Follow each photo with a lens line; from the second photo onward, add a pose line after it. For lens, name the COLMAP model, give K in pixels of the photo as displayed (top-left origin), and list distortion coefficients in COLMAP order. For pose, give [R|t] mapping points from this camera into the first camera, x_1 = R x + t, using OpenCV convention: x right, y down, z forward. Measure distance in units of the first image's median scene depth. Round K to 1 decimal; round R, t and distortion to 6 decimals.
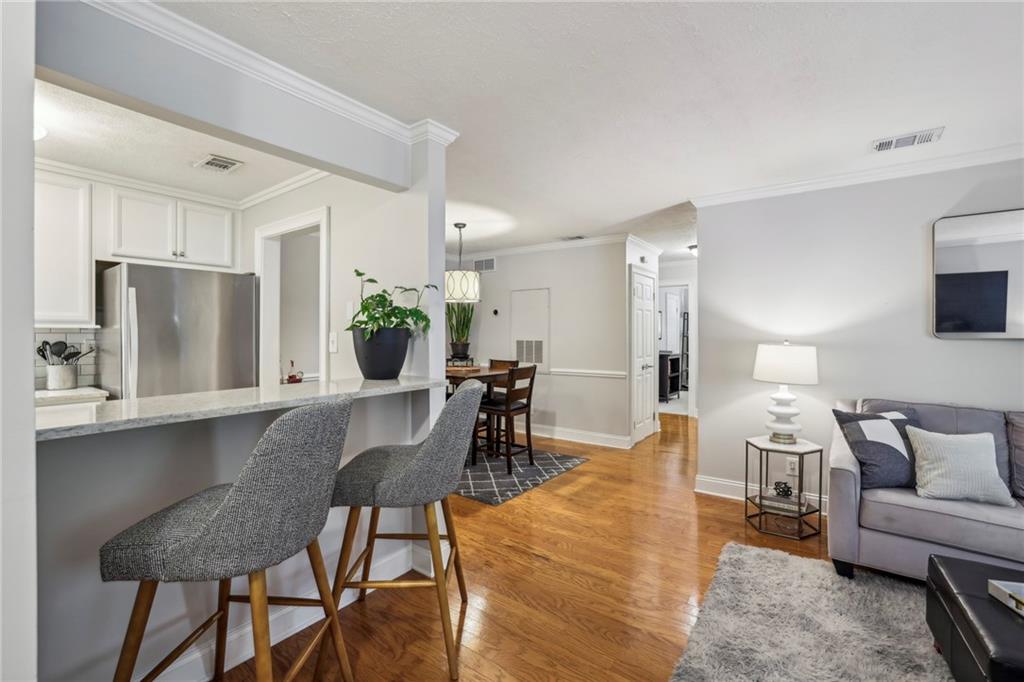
lens RADIAL K [[442.7, 0, 511.4], [0, 442.7, 335.3], [0, 0, 1]] dist [-0.042621, 0.014503]
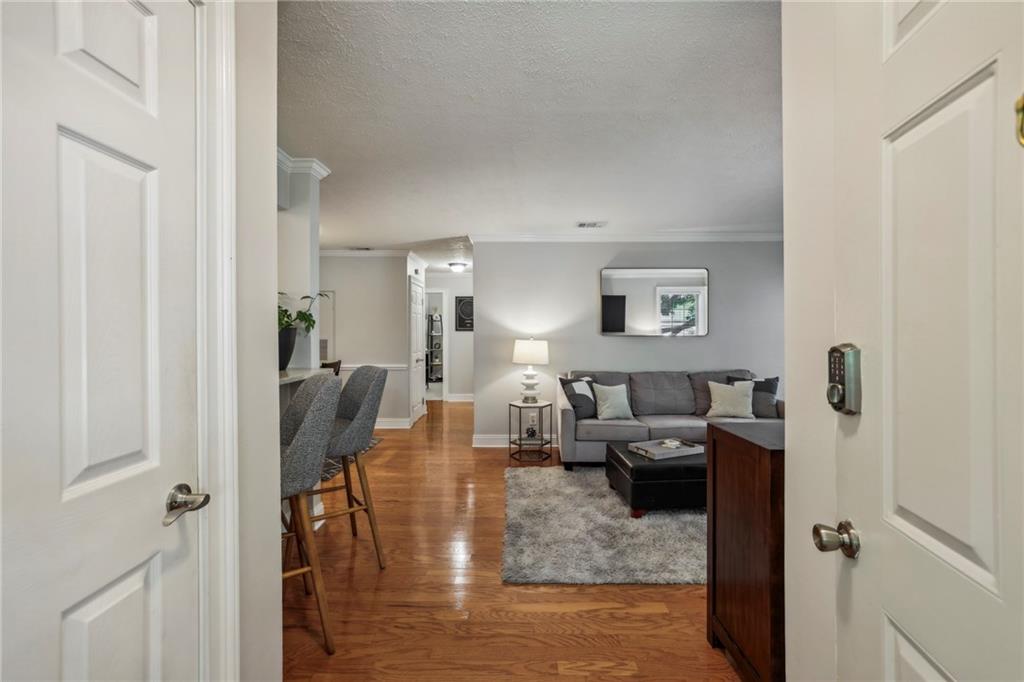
lens RADIAL K [[442.7, 0, 511.4], [0, 442.7, 335.3], [0, 0, 1]] dist [-0.042621, 0.014503]
pose [[0.815897, -0.002368, 0.578192, -0.341647], [0.001988, 0.999997, 0.001290, 0.003250], [-0.578194, 0.000097, 0.815900, -0.249284]]
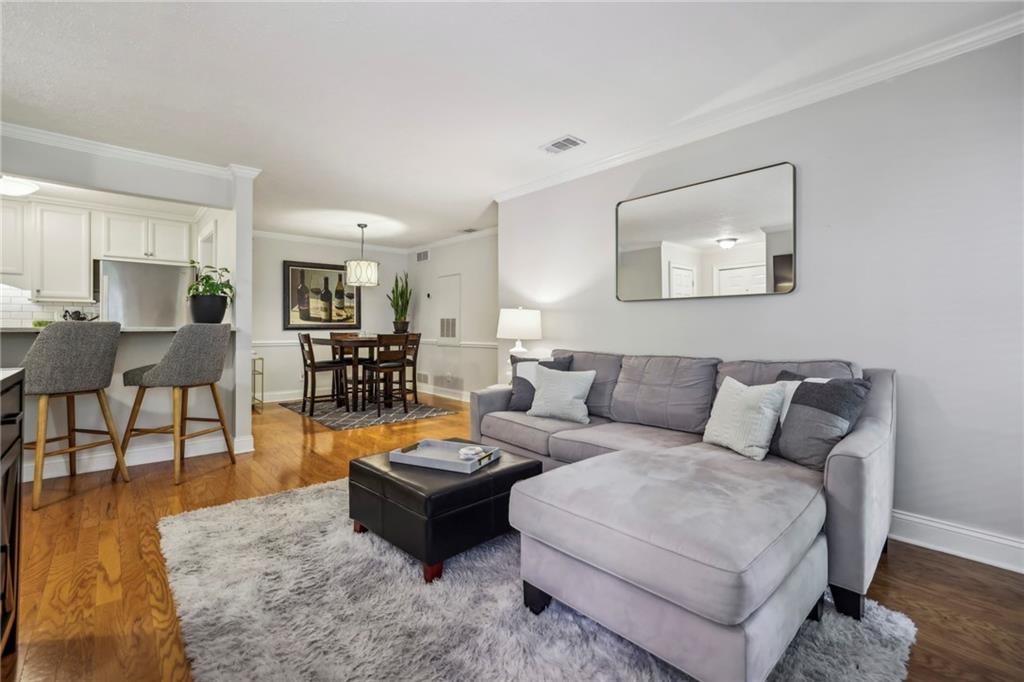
lens RADIAL K [[452.3, 0, 510.0], [0, 452.3, 329.6], [0, 0, 1]] dist [-0.027300, 0.016775]
pose [[0.977536, 0.002744, -0.210752, 0.875297], [-0.003274, 0.999992, -0.002164, 0.082028], [0.210745, 0.002806, 0.977537, -0.287114]]
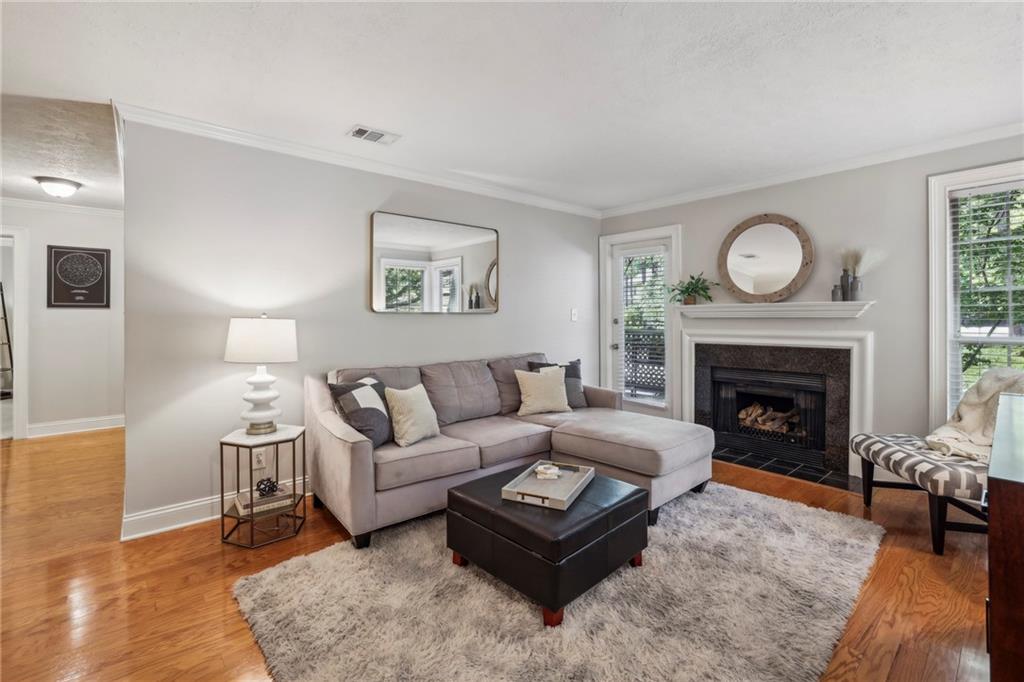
lens RADIAL K [[451.2, 0, 502.2], [0, 451.2, 315.0], [0, 0, 1]] dist [-0.018299, 0.000419]
pose [[0.244096, 0.005011, 0.969738, -0.116110], [0.005272, 0.999965, -0.006495, 0.022280], [-0.969737, 0.006697, 0.244061, 0.322657]]
